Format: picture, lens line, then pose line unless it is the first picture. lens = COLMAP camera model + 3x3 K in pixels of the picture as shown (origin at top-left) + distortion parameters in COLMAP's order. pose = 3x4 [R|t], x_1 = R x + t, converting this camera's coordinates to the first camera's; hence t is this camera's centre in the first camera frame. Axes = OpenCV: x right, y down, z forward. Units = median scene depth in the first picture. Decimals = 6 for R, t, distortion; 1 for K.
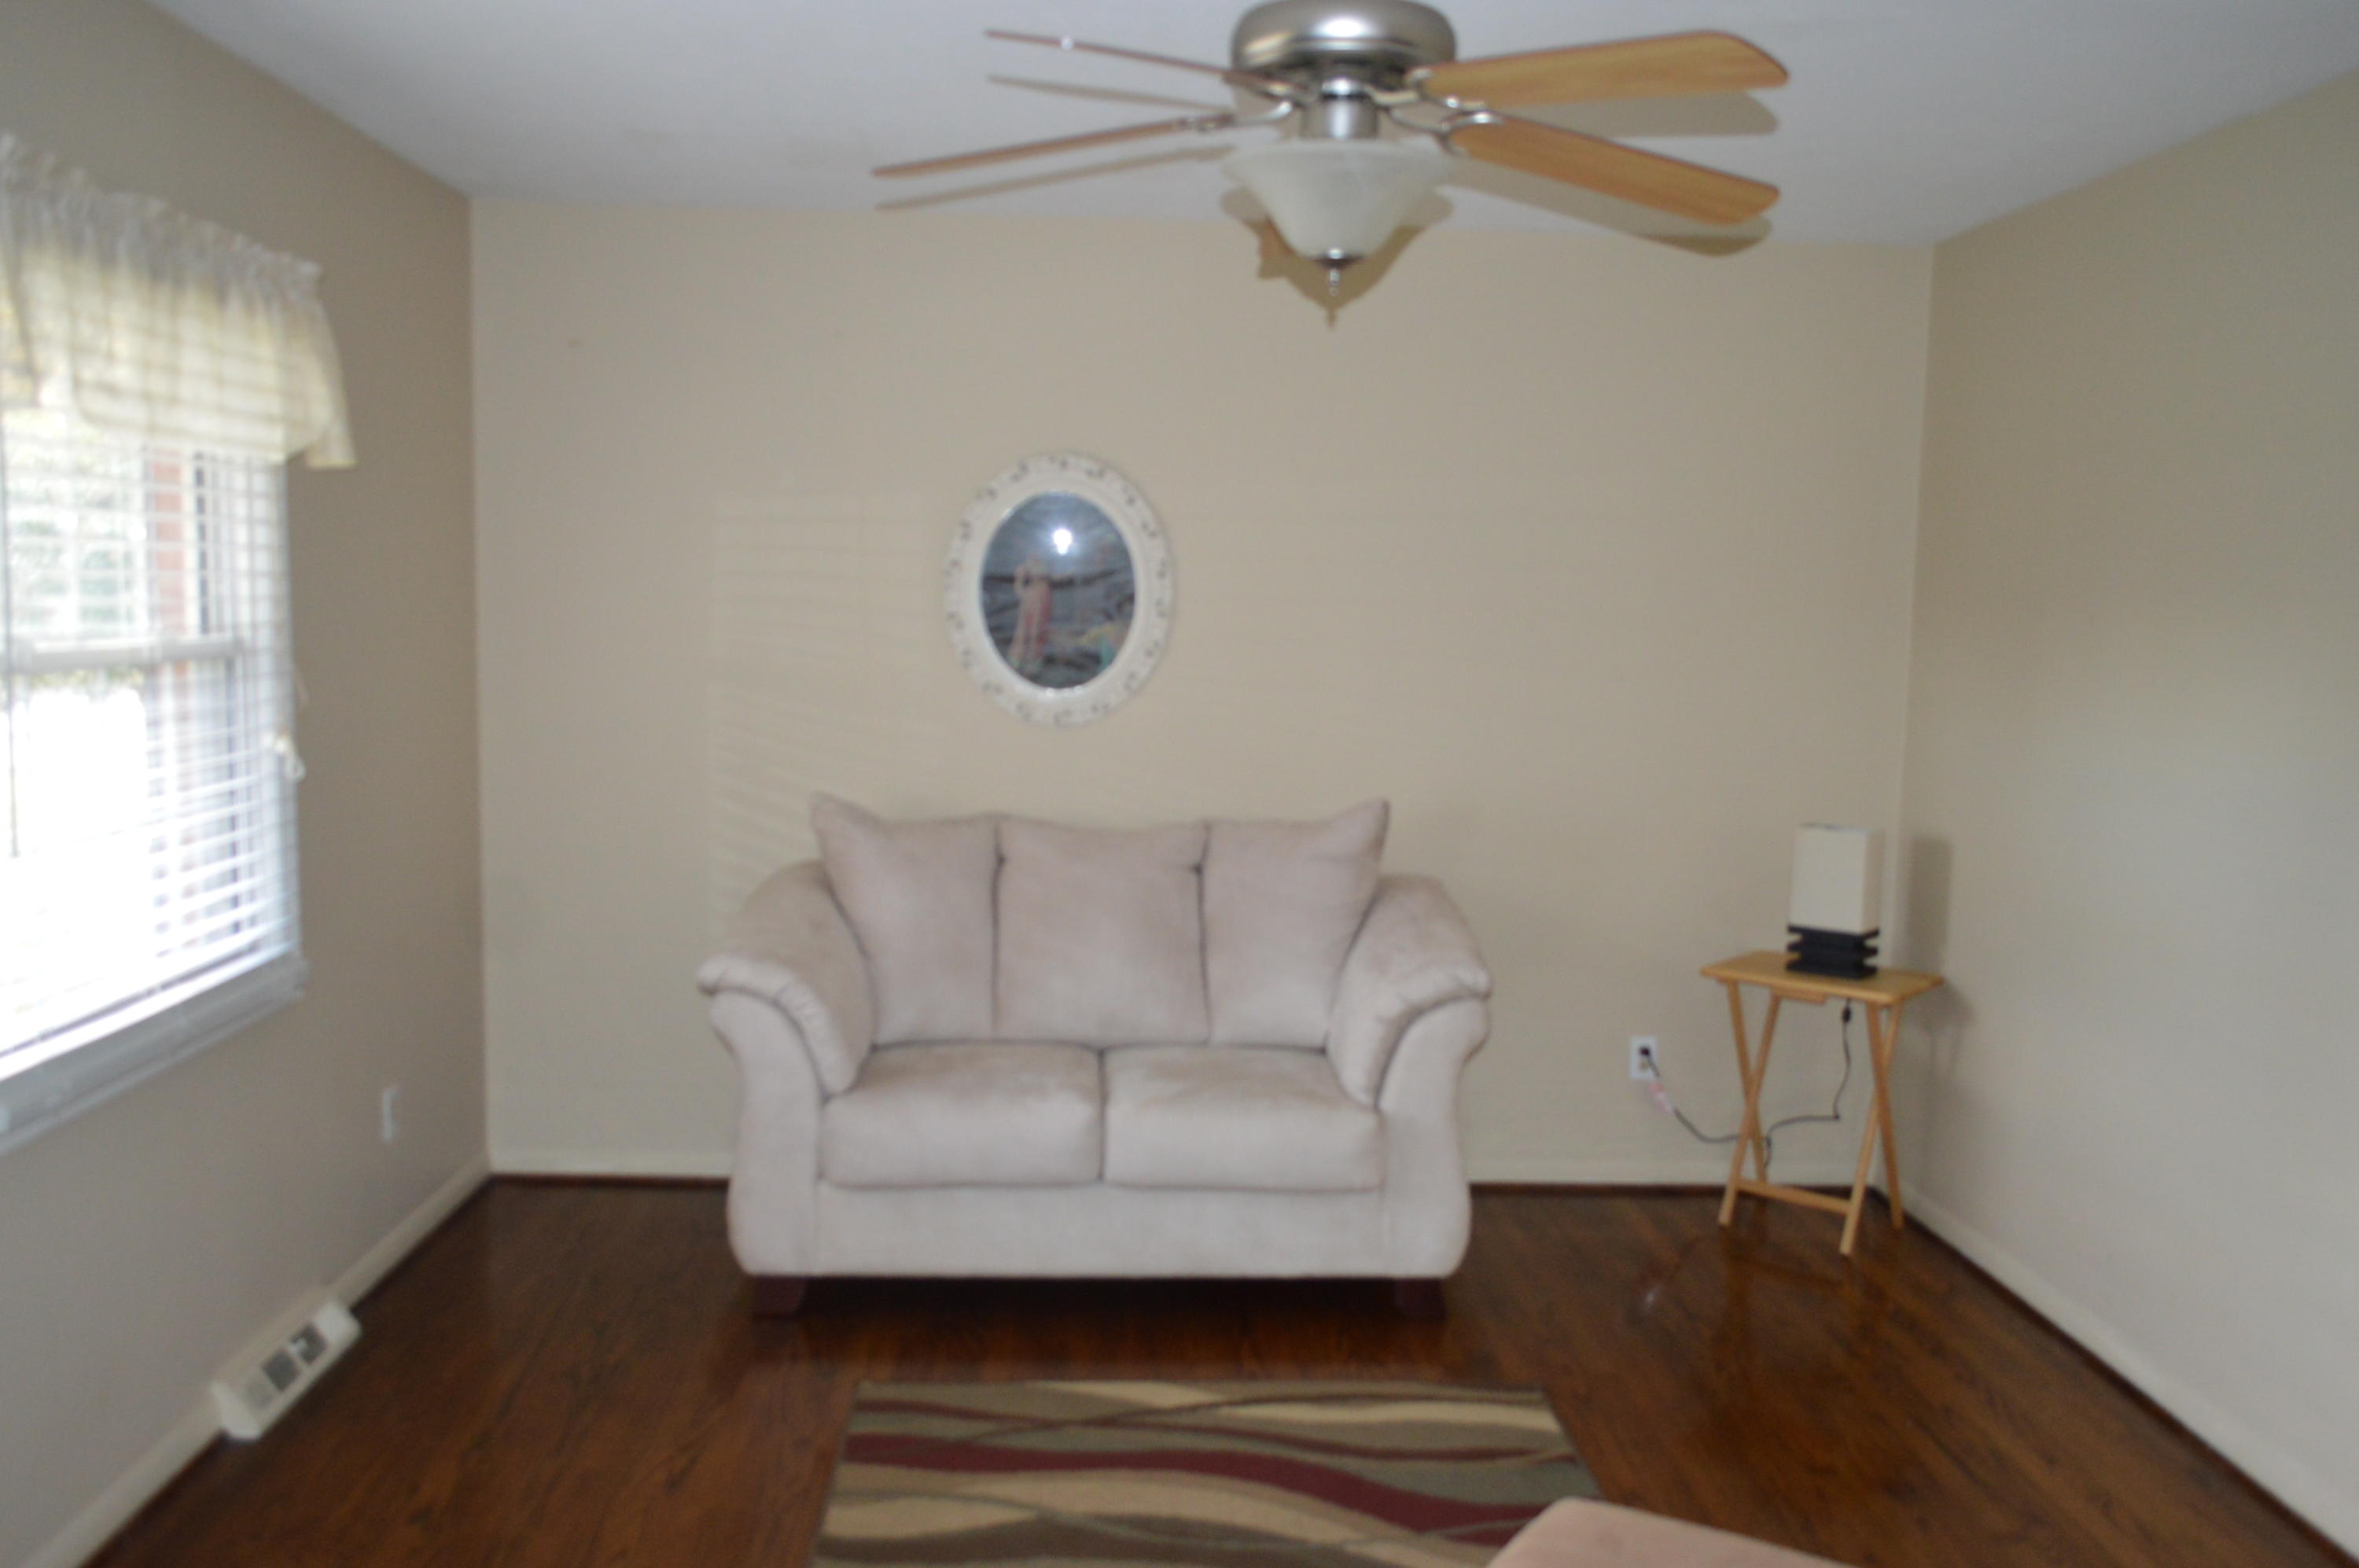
lens RADIAL K [[1876.9, 0, 1179.1], [0, 1876.9, 790.5], [0, 0, 1]] dist [0.004203, 0.007310]
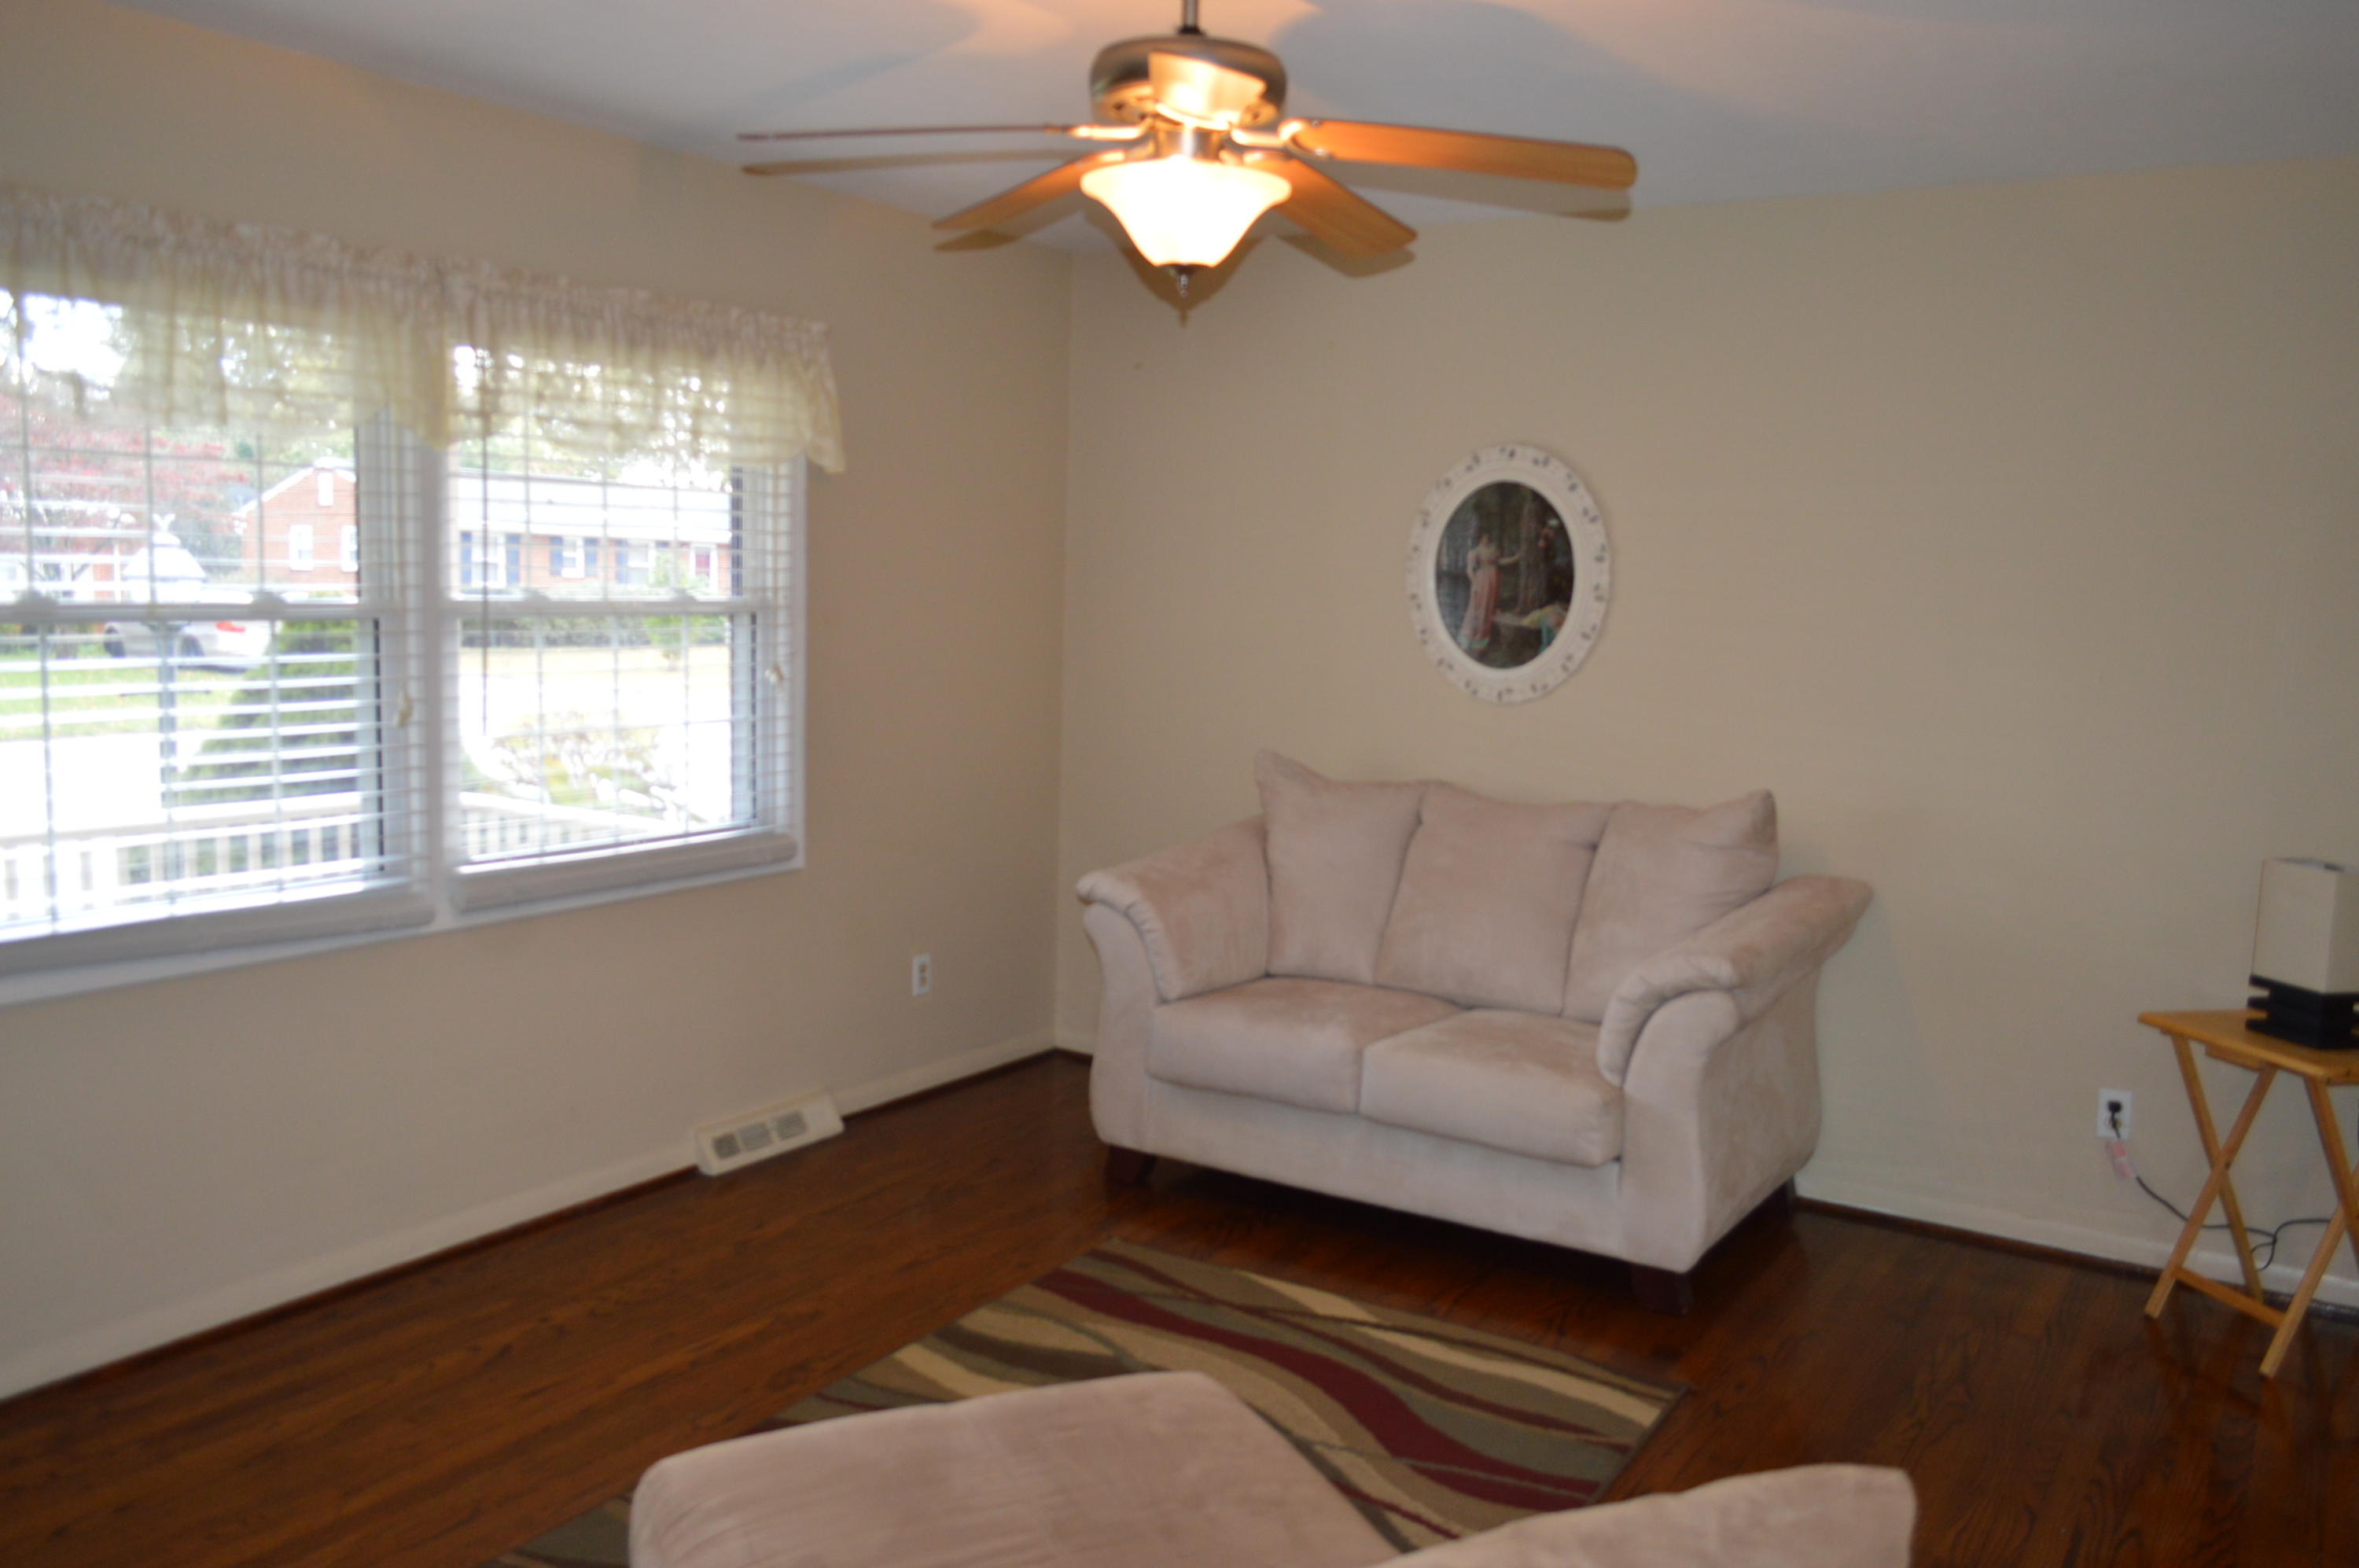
lens RADIAL K [[1855.3, 0, 1175.4], [0, 1855.3, 775.5], [0, 0, 1]] dist [0.000337, -0.003501]
pose [[0.822646, 0.067329, -0.564553, 0.390411], [-0.072651, 0.997272, 0.013071, 0.006187], [0.563892, 0.030263, 0.825294, 0.040101]]
